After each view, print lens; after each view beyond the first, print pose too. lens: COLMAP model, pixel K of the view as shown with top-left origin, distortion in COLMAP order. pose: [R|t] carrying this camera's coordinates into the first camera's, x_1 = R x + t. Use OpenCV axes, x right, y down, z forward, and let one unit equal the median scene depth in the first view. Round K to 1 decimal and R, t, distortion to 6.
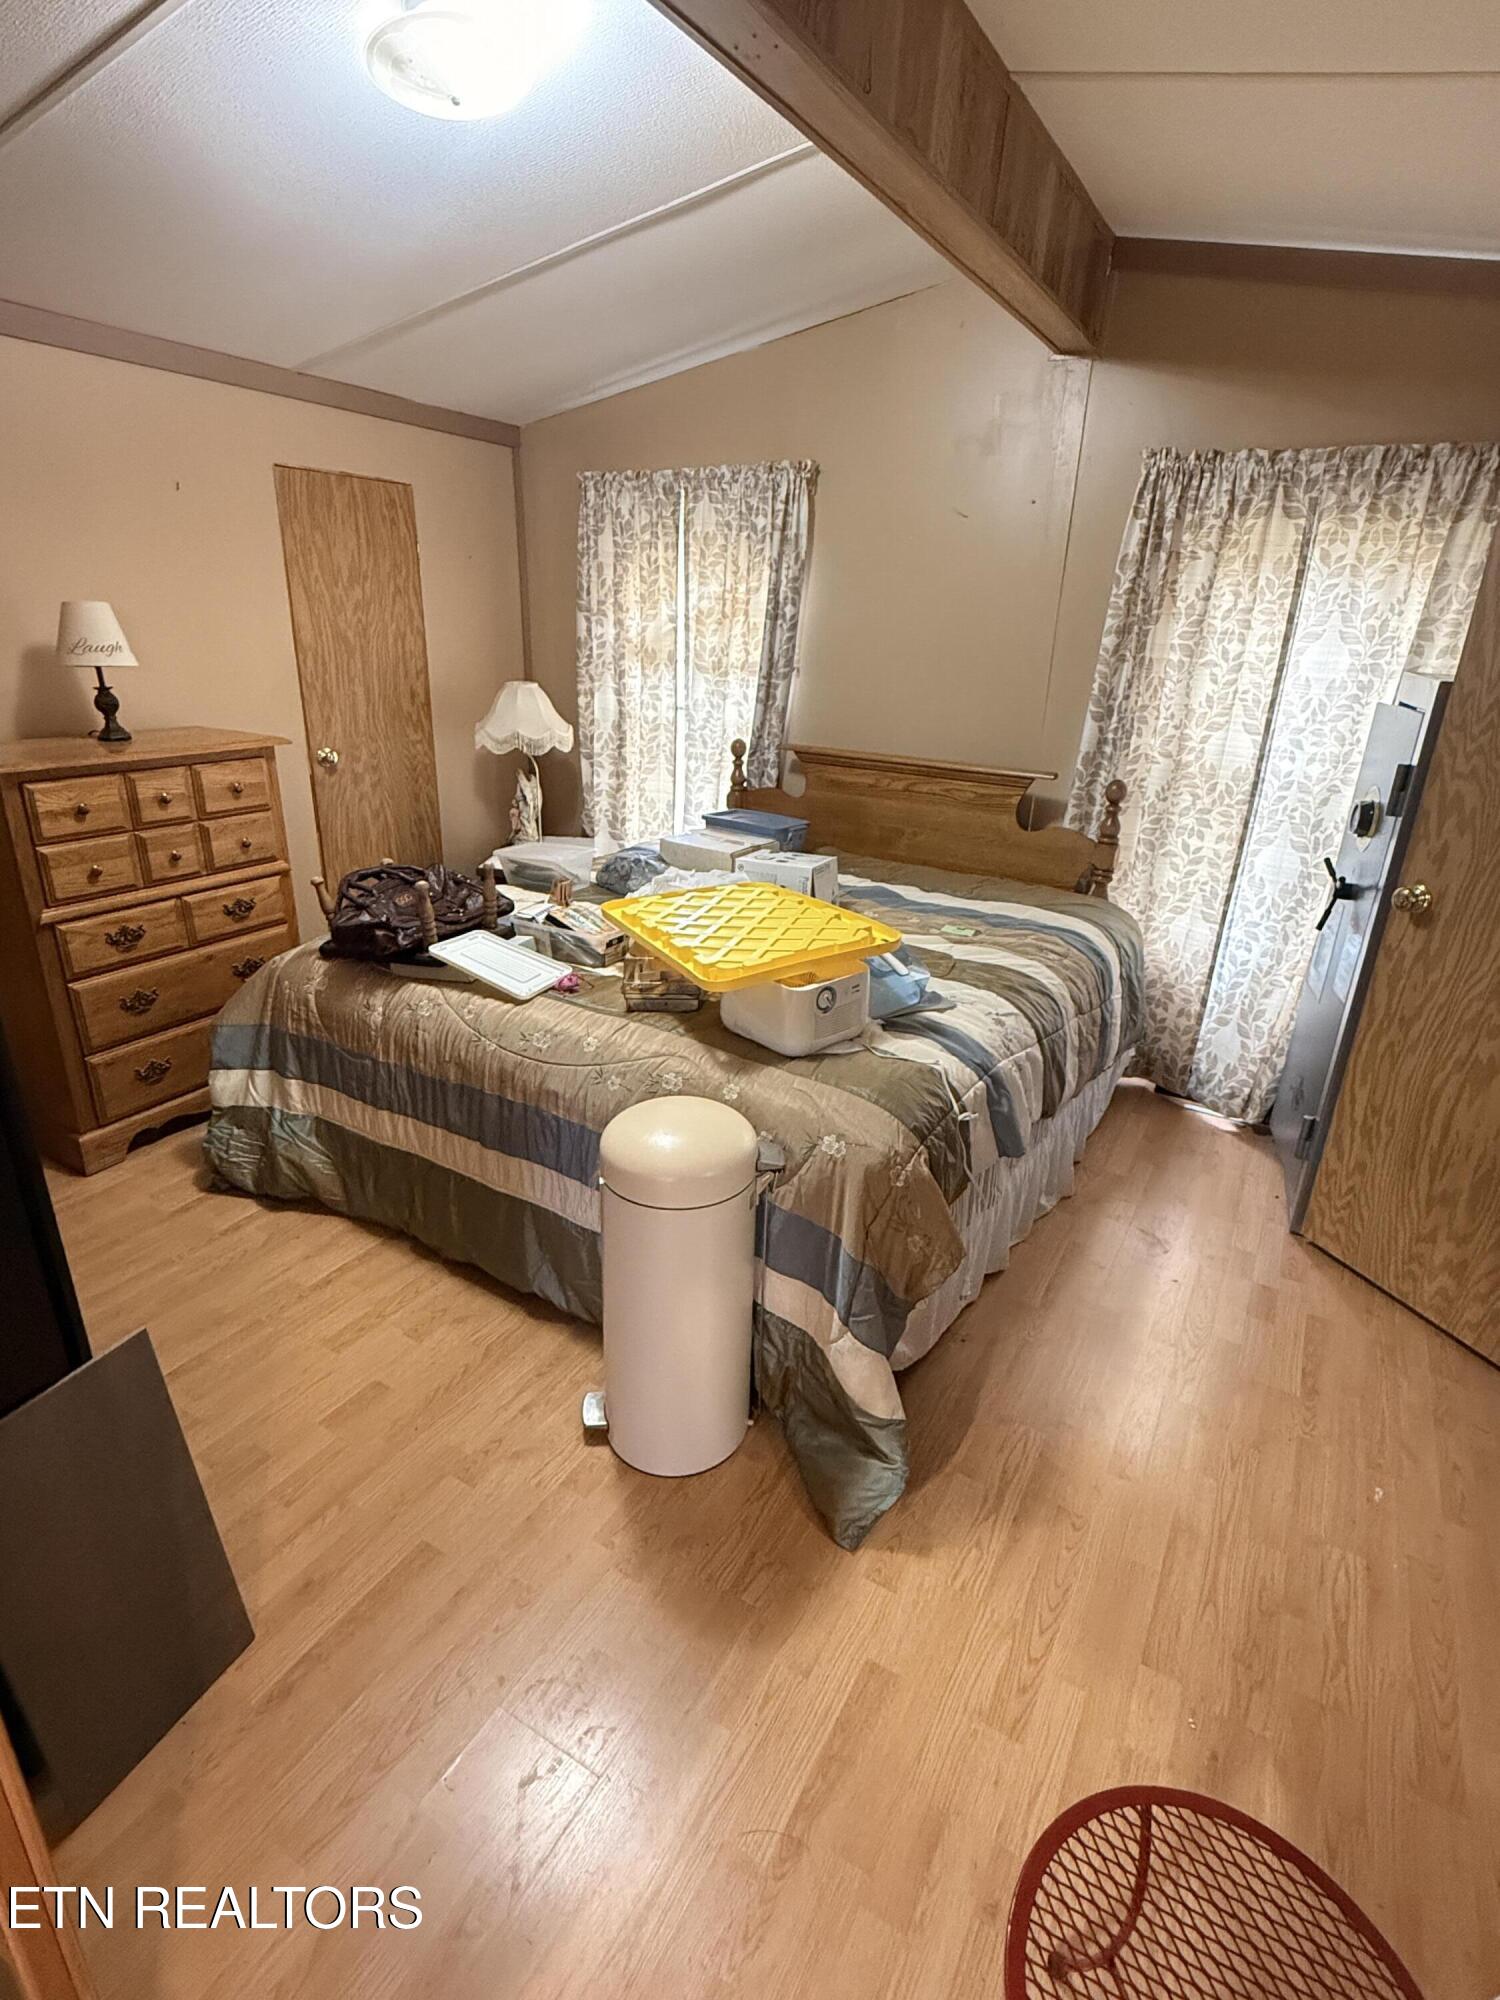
lens RADIAL K [[985.3, 0, 745.4], [0, 985.3, 993.7], [0, 0, 1]] dist [-0.003194, -0.000156]
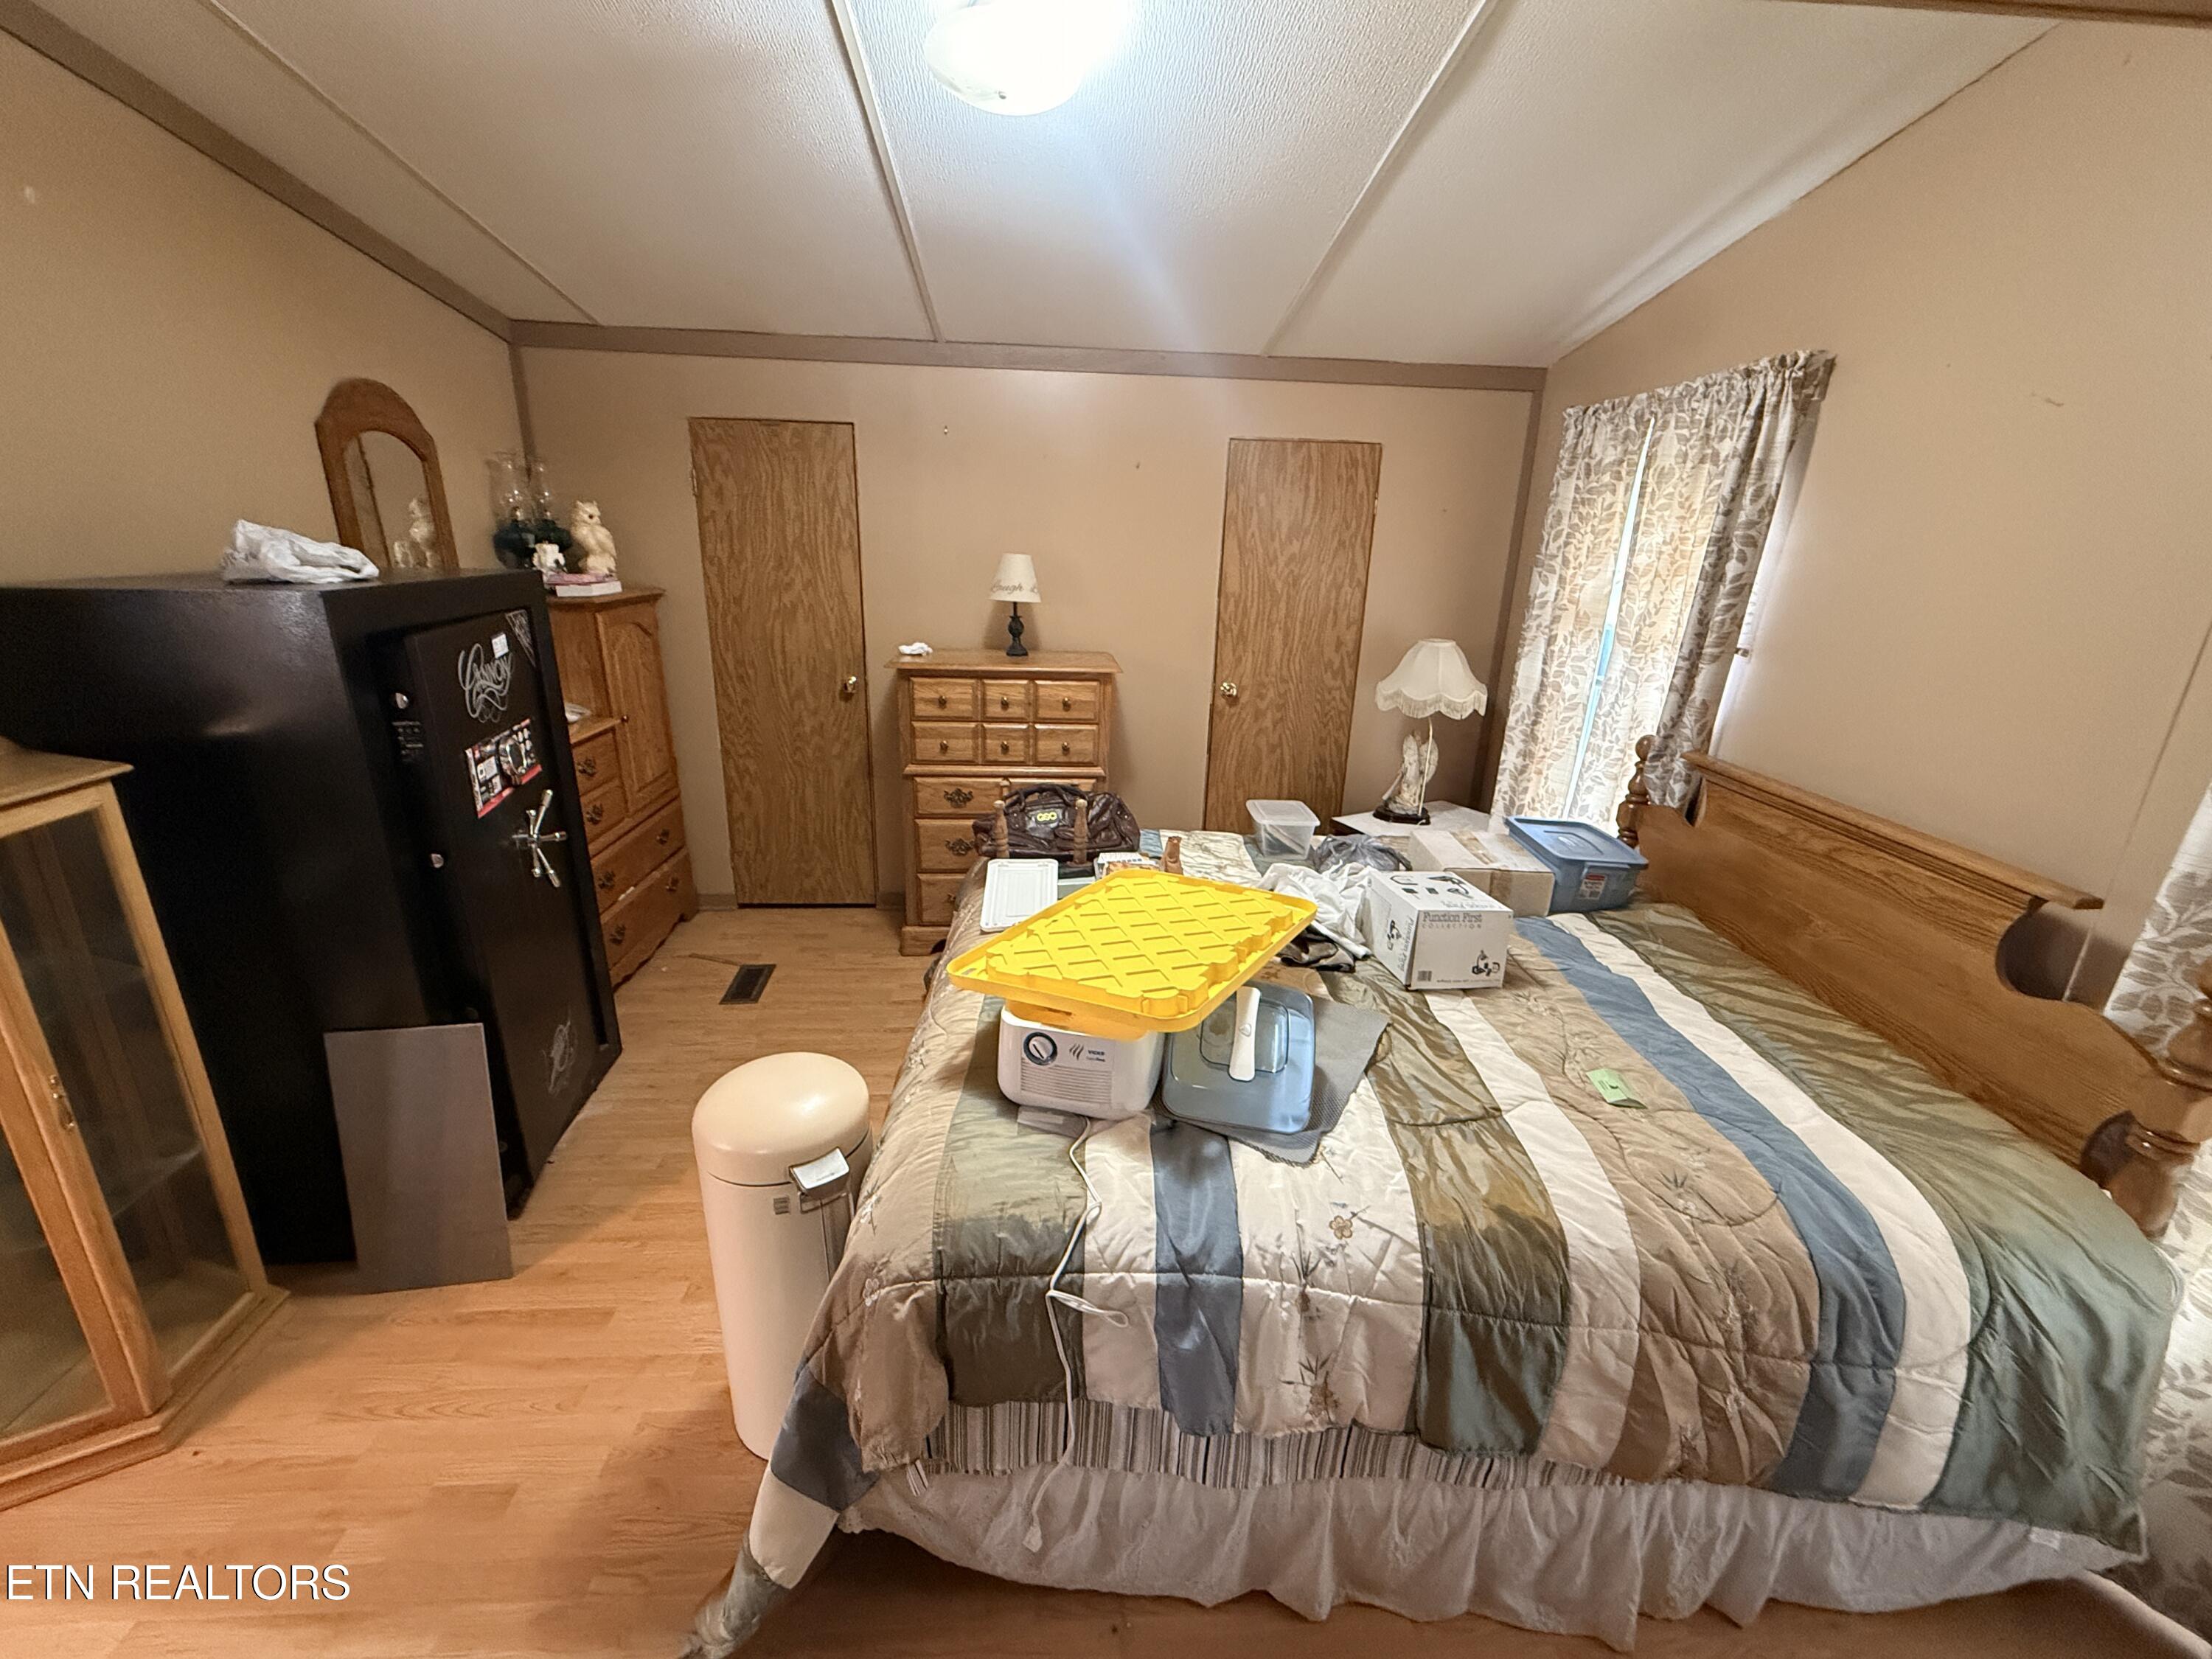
lens RADIAL K [[902.5, 0, 1101.1], [0, 902.5, 823.6], [0, 0, 1]] dist [0.000338, 0.000160]
pose [[0.562791, 0.236863, -0.791936, 0.329236], [-0.308990, 0.948894, 0.064223, -0.116449], [0.766675, 0.208556, 0.607218, 0.296958]]
